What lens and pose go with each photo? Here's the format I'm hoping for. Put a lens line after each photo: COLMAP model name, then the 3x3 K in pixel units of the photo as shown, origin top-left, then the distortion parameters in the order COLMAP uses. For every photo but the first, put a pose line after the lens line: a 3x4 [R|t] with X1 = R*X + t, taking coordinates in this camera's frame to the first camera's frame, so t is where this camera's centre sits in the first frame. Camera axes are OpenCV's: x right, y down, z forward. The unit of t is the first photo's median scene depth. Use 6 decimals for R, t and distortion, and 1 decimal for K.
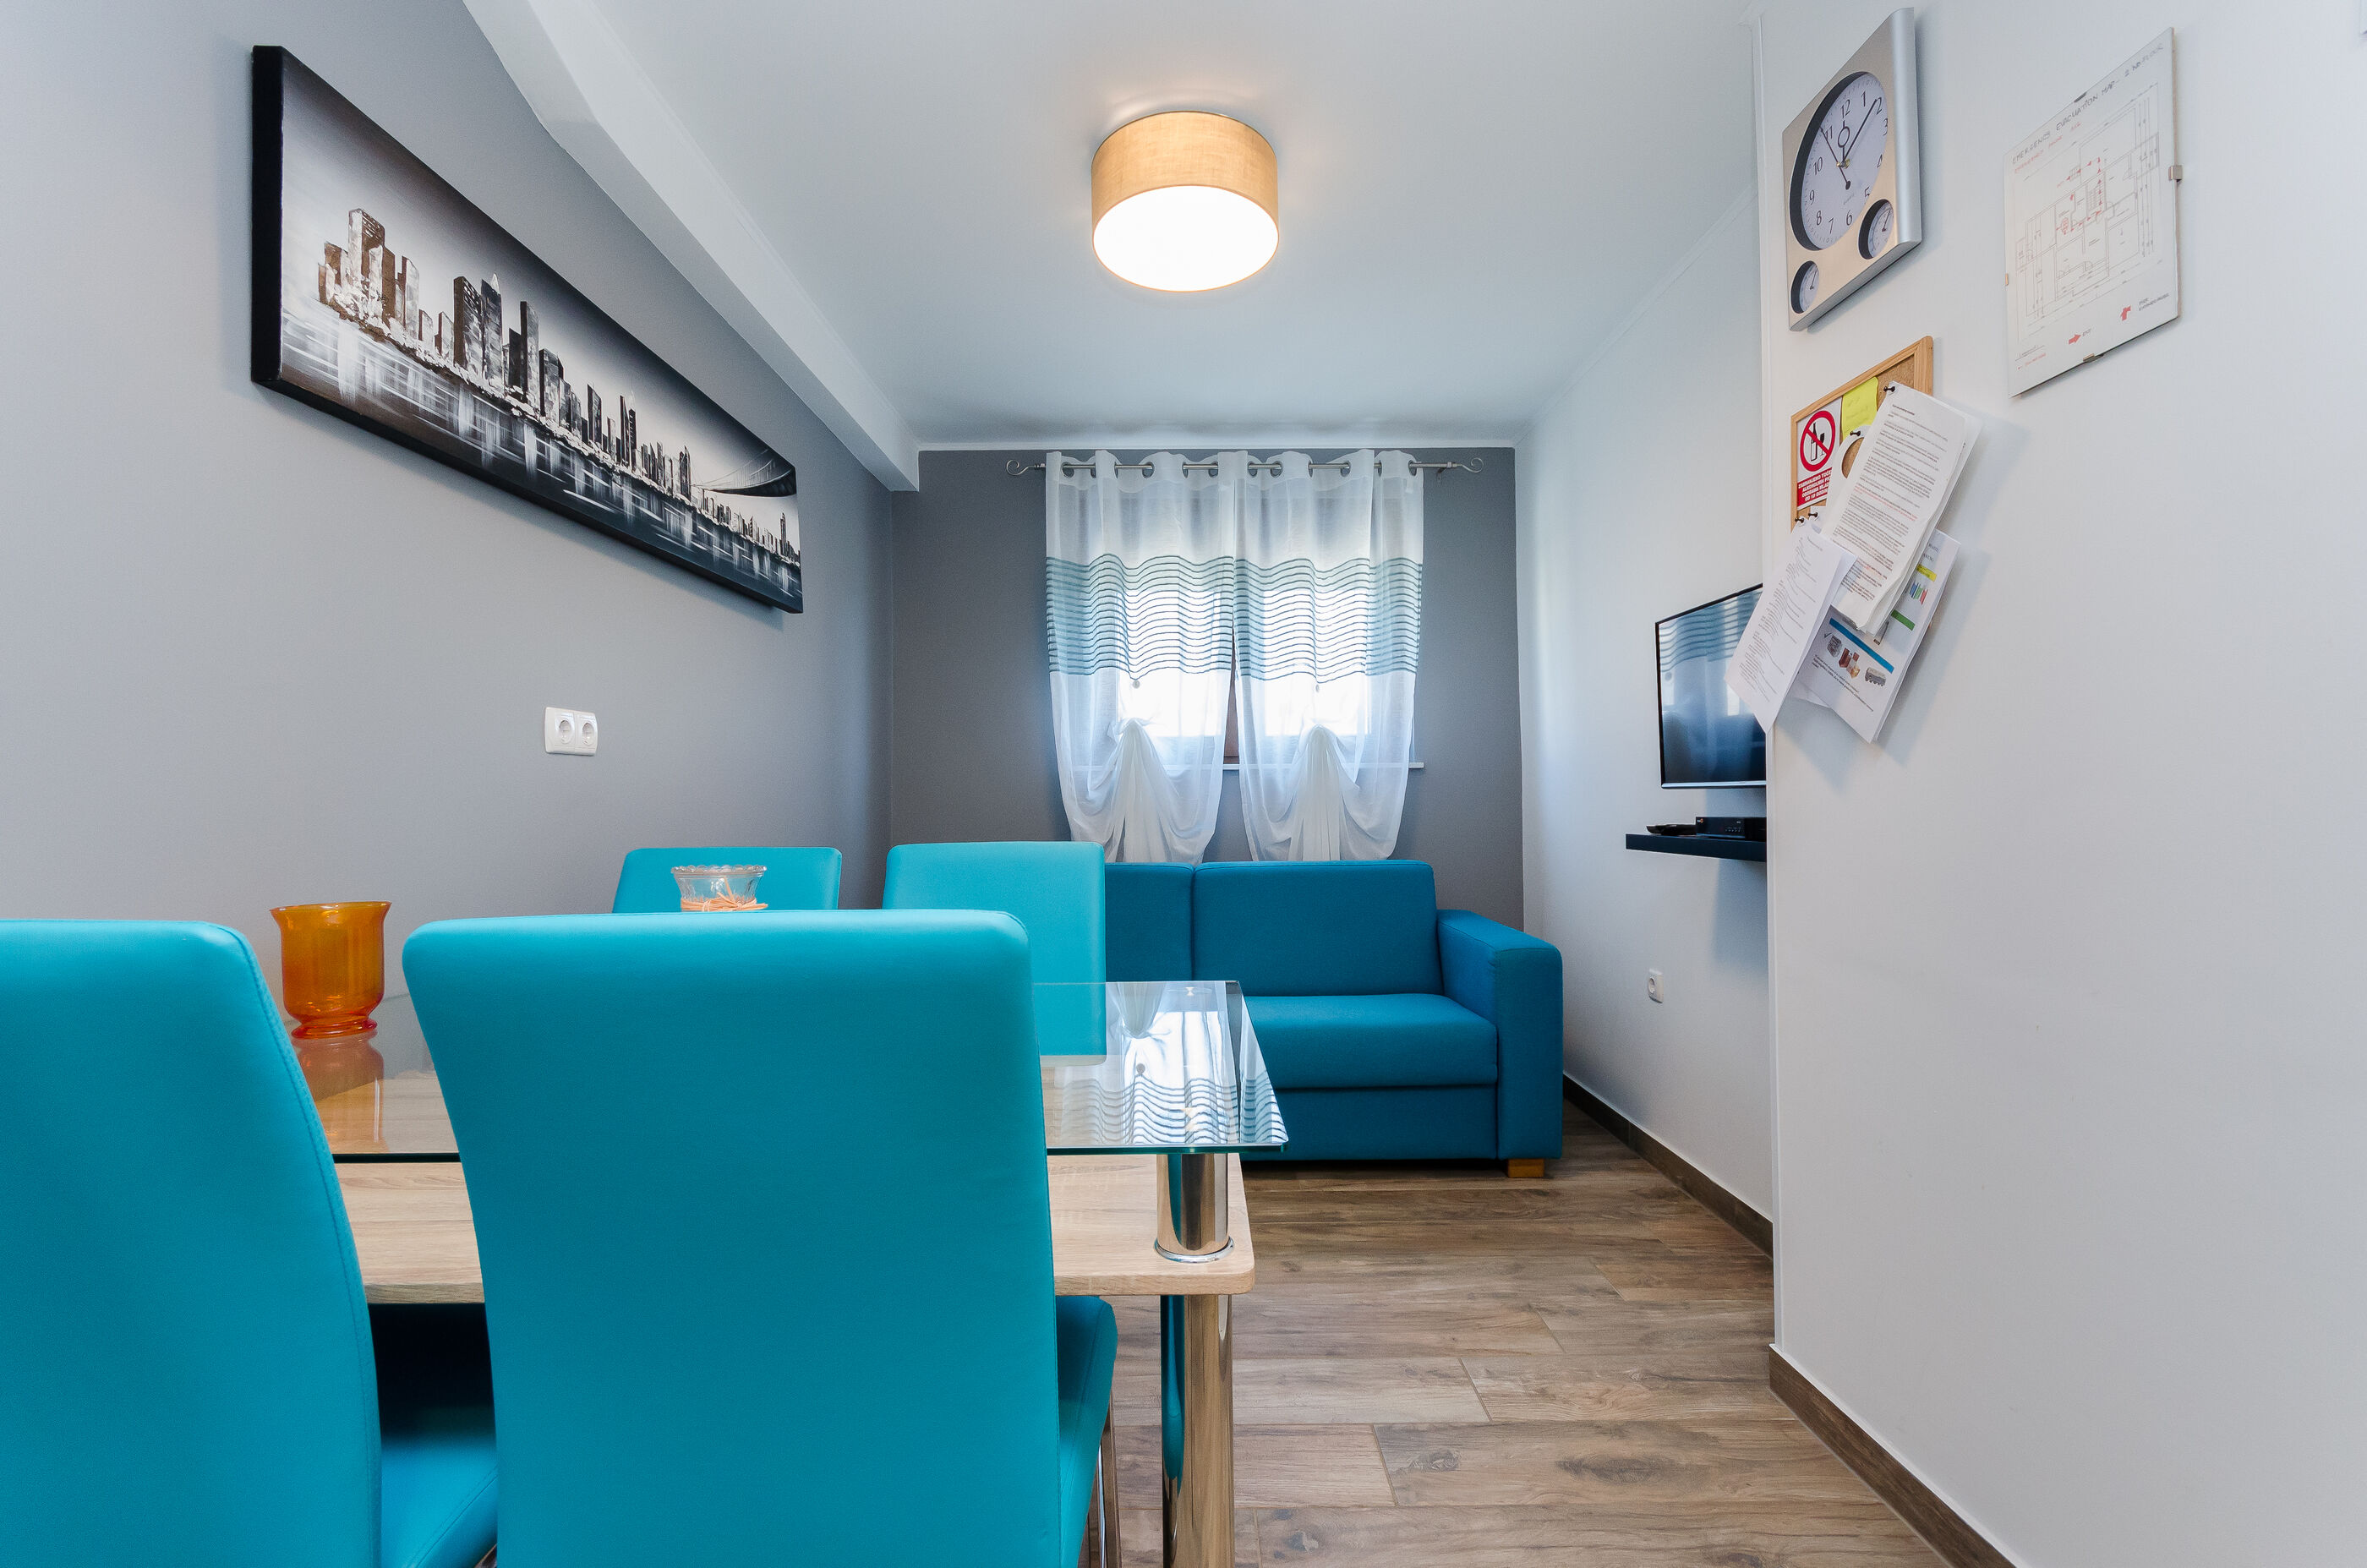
lens RADIAL K [[1030.1, 0, 1171.5], [0, 1030.1, 805.5], [0, 0, 1]] dist [0.001407, 0.000581]
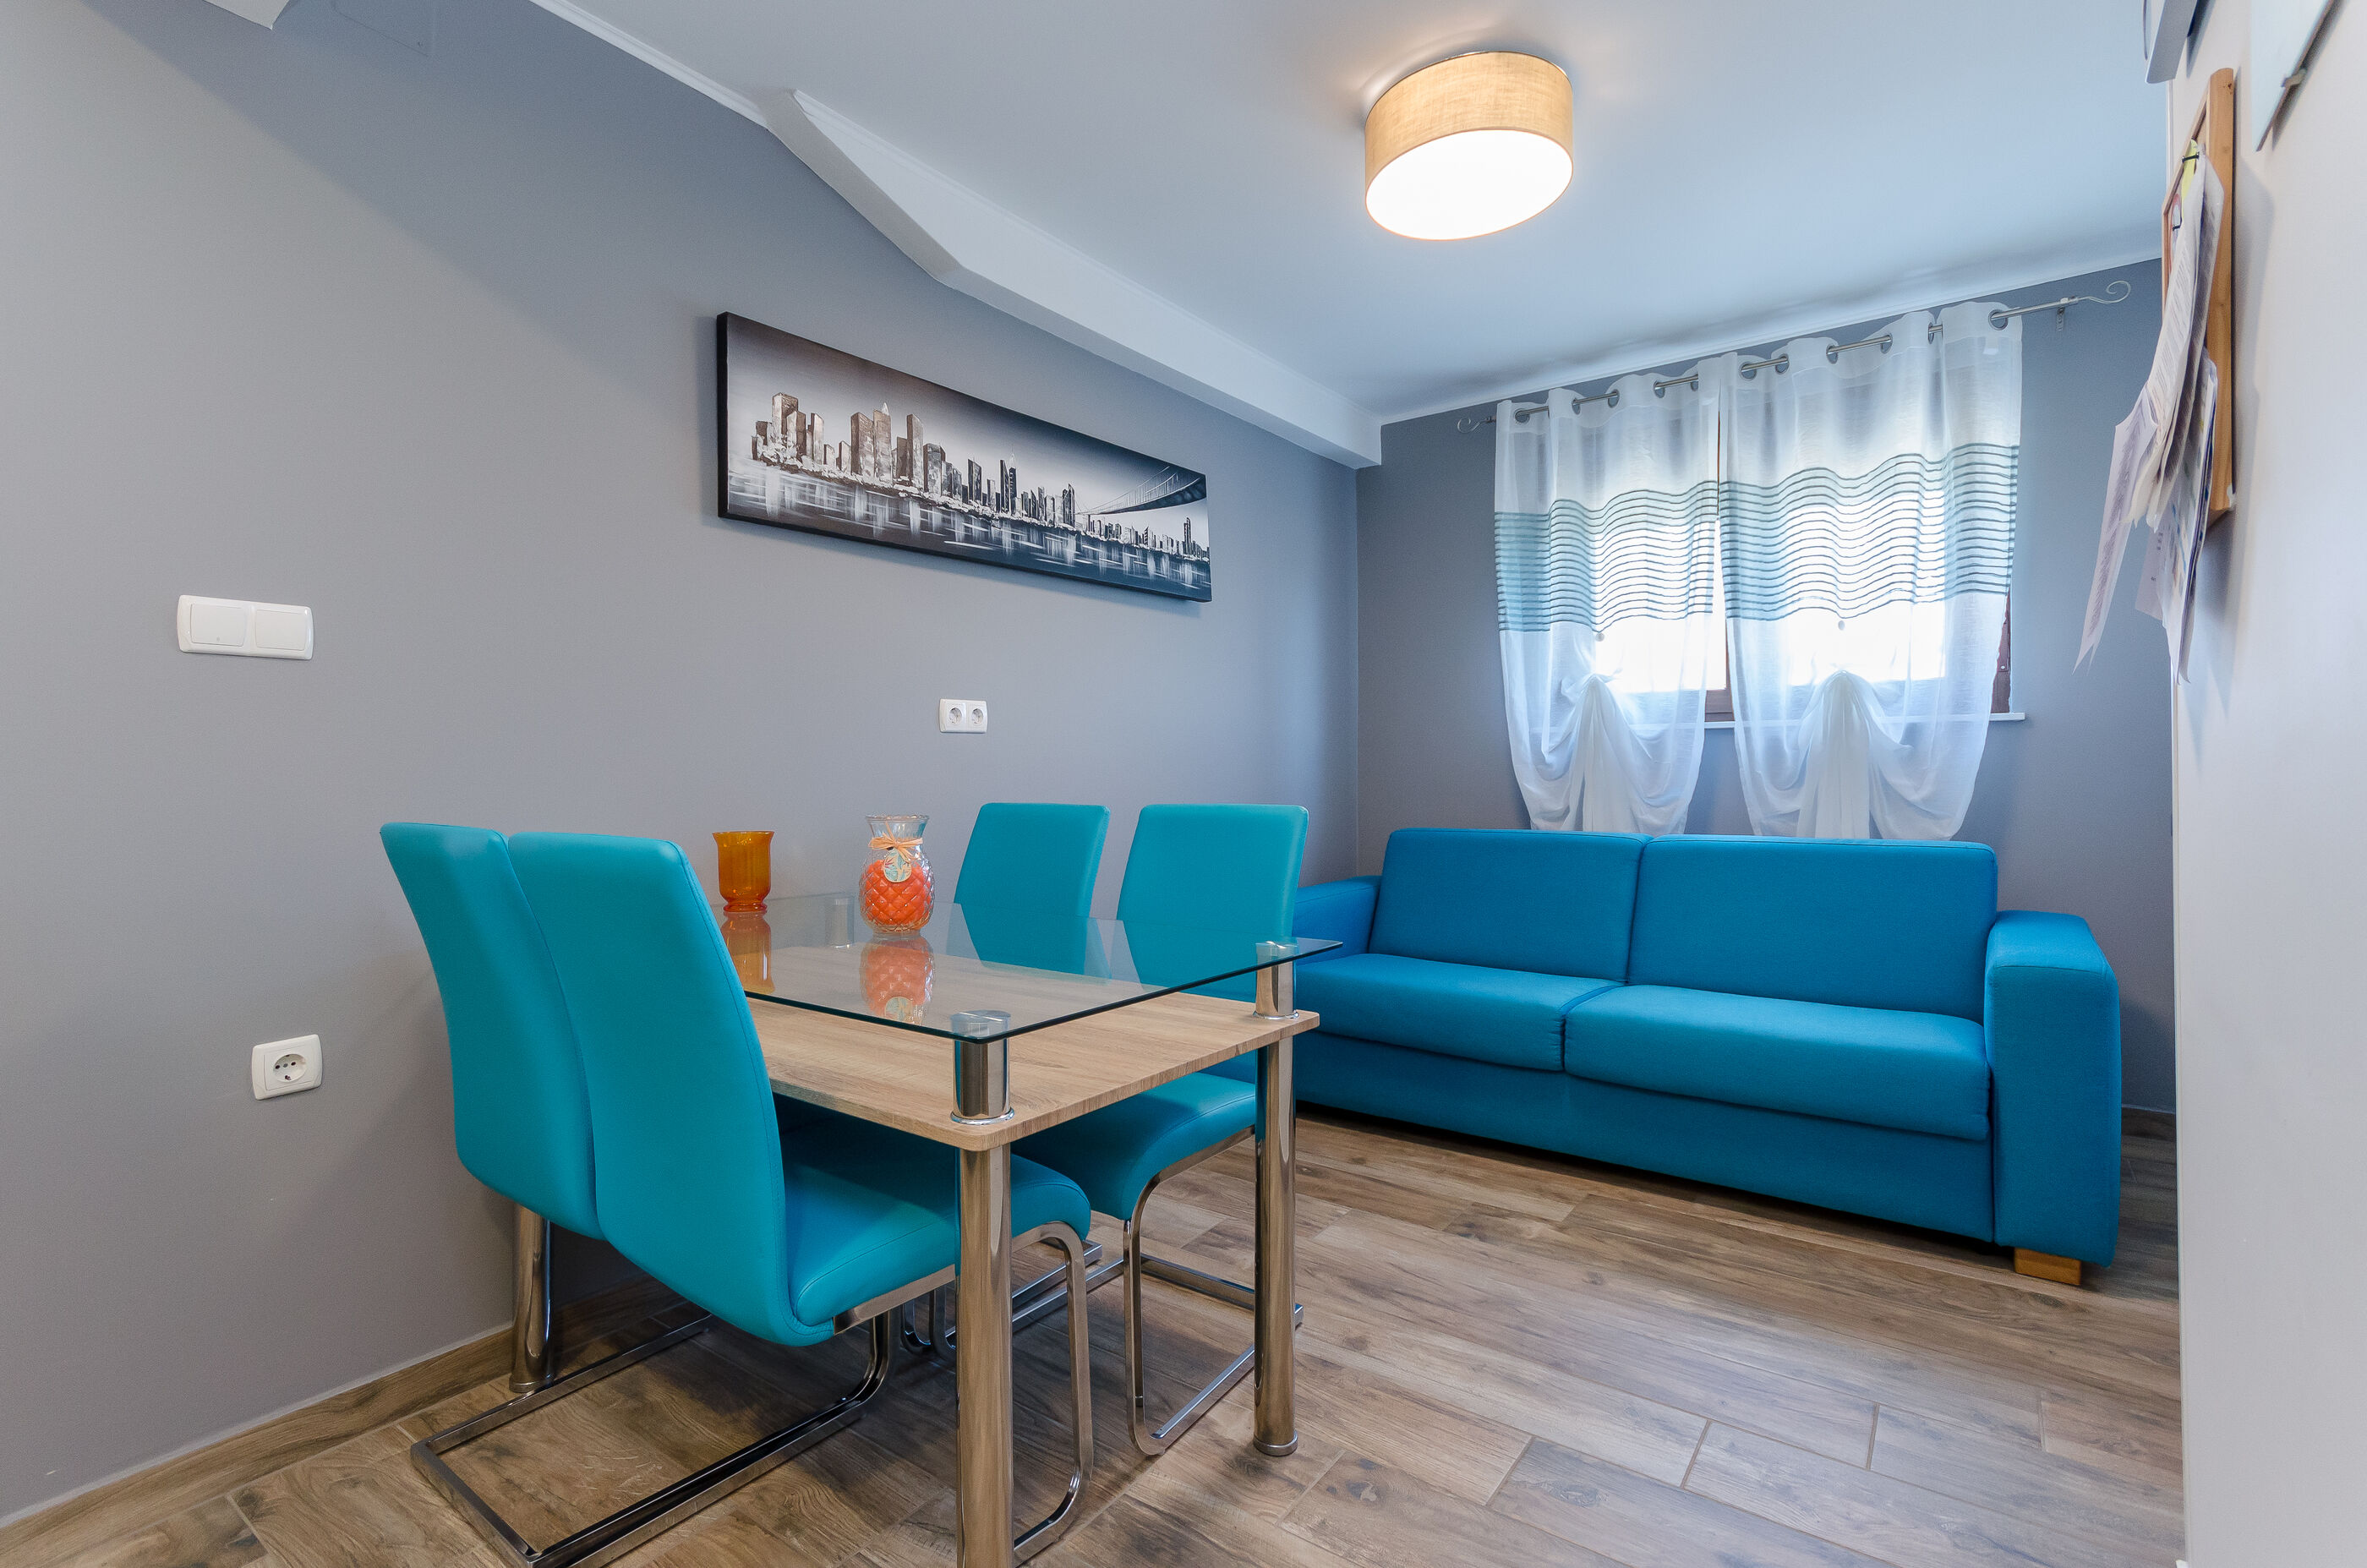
lens RADIAL K [[1078.3, 0, 1182.5], [0, 1078.3, 769.9], [0, 0, 1]] dist [0.007268, 0.001138]
pose [[0.806051, 0.004421, -0.591829, 0.481655], [-0.001984, 0.999987, 0.004768, -0.007041], [0.591842, -0.002669, 0.806049, 0.020736]]
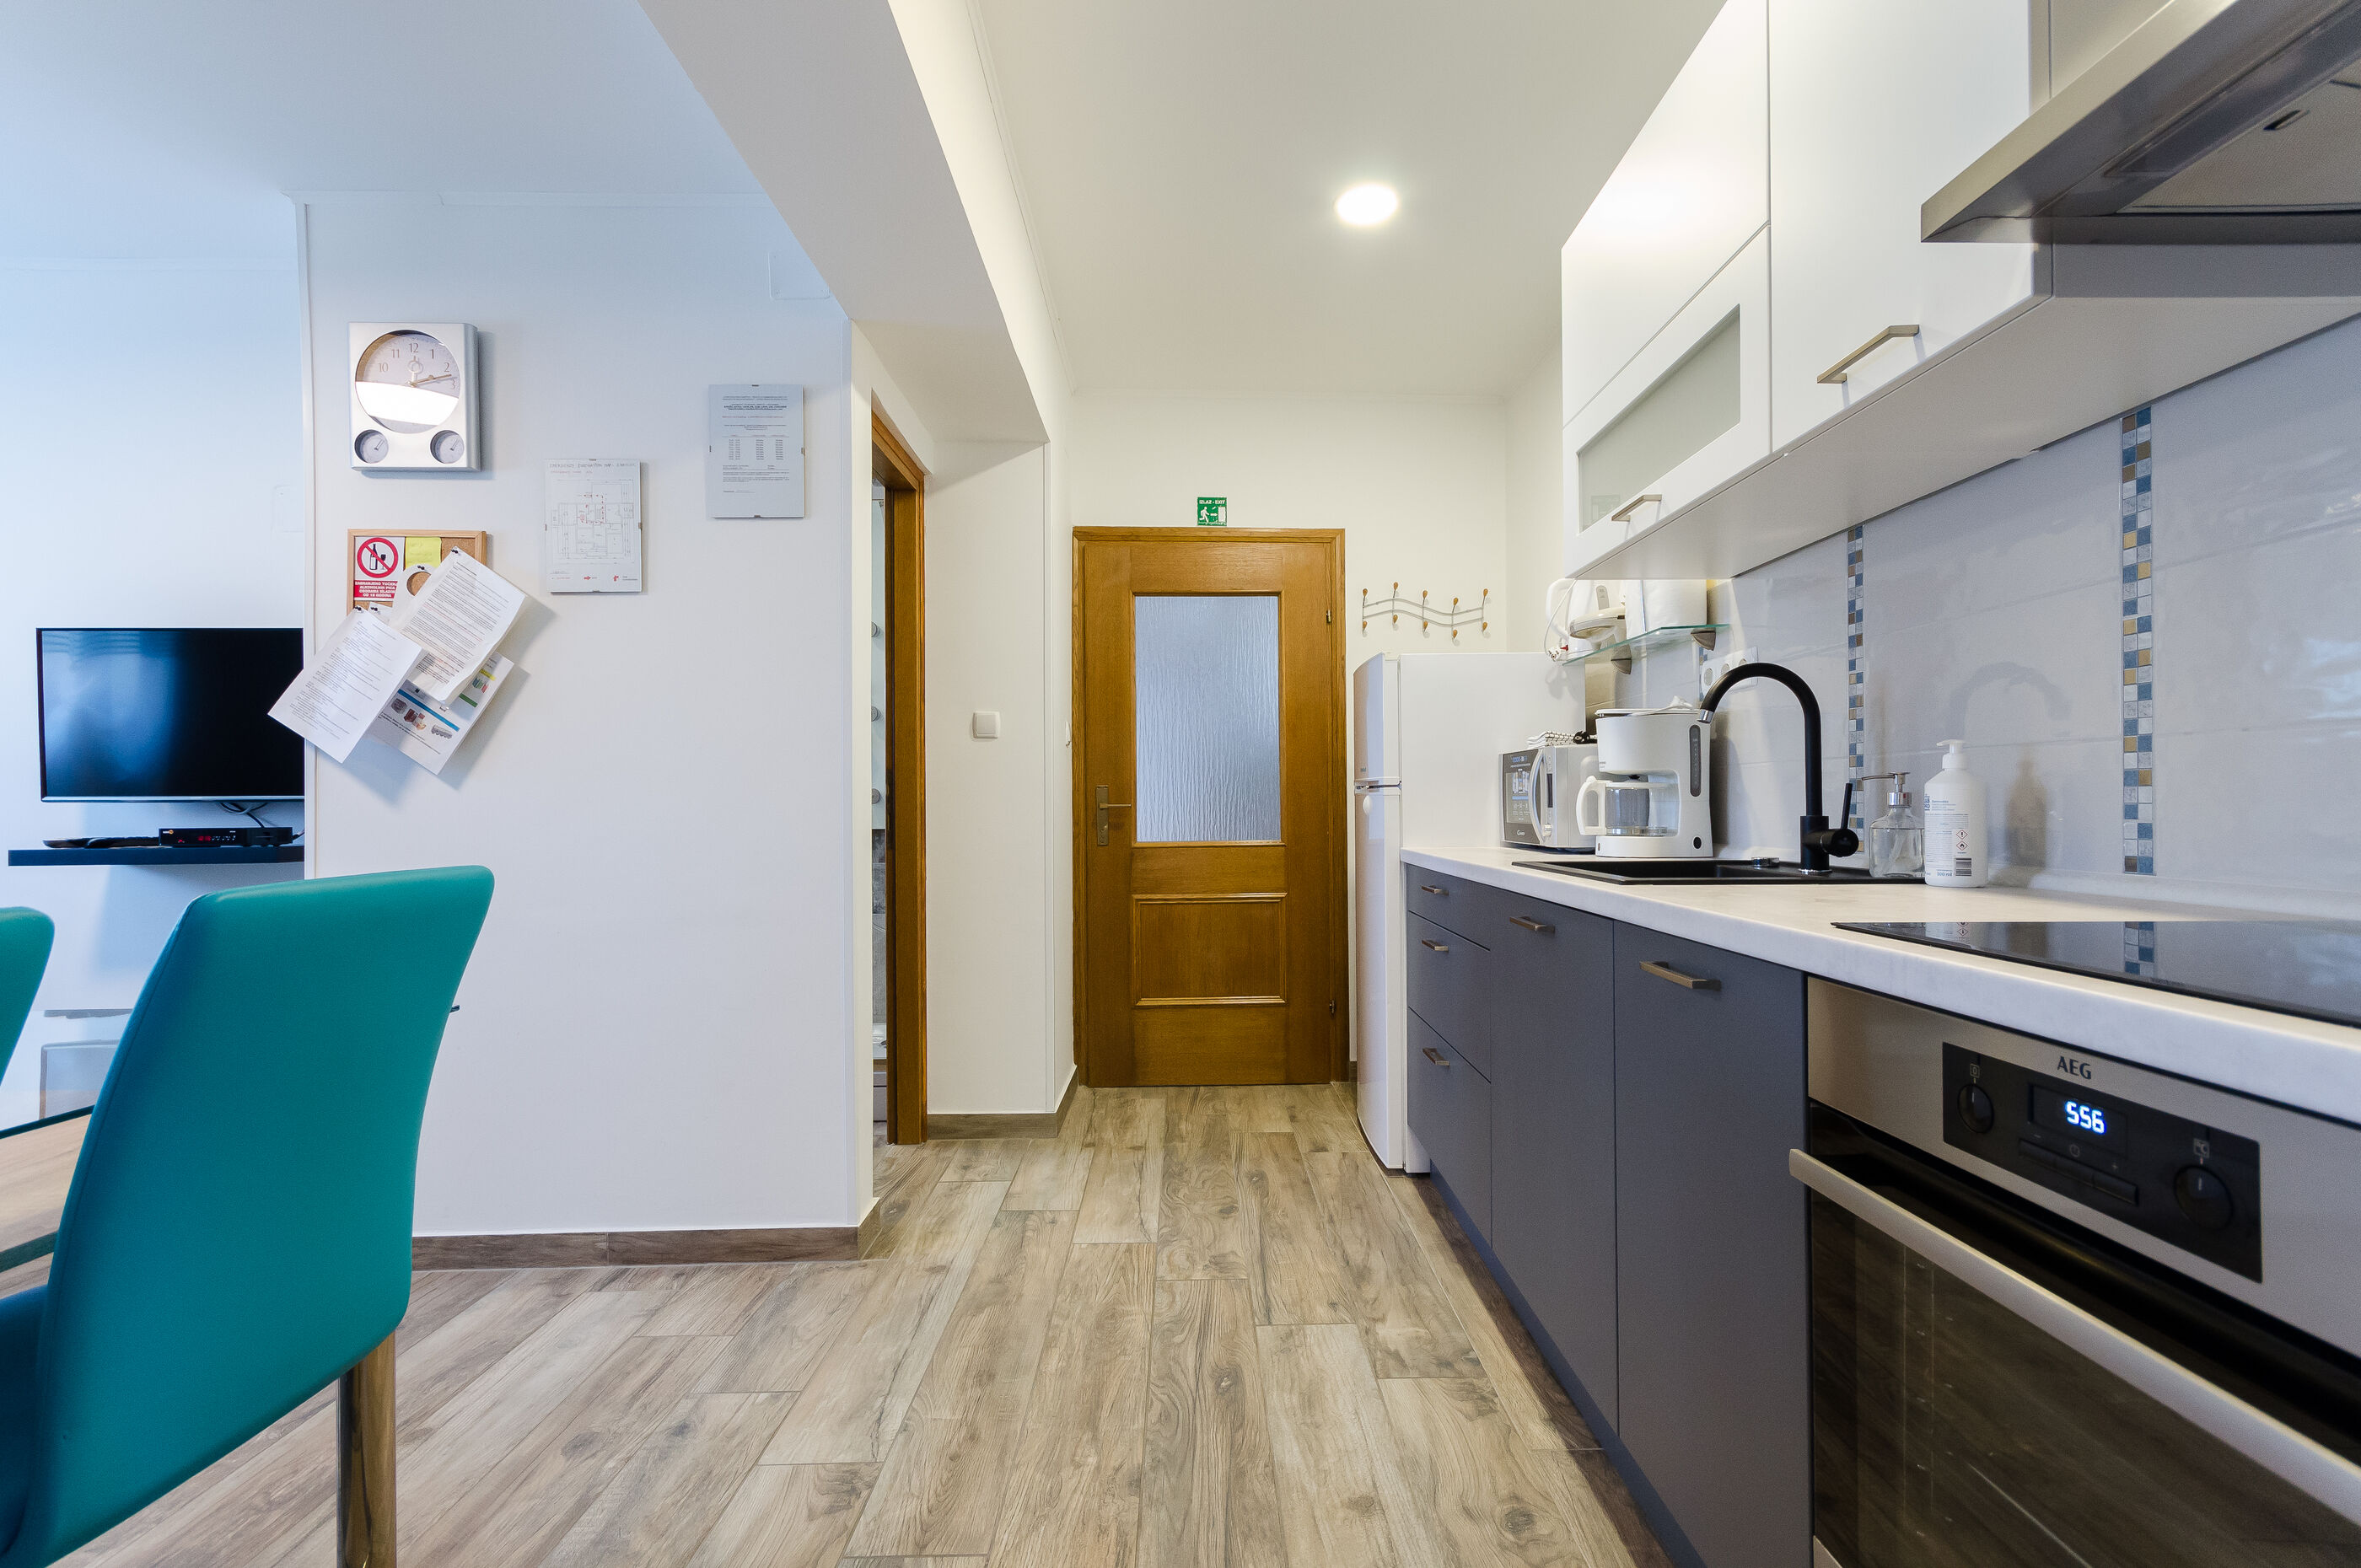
lens RADIAL K [[1085.4, 0, 1216.9], [0, 1085.4, 797.3], [0, 0, 1]] dist [0.002087, 0.000040]
pose [[-0.012226, 0.016314, 0.999792, -0.720569], [0.009899, 0.999820, -0.016193, 0.007948], [-0.999876, 0.009699, -0.012385, -0.103579]]
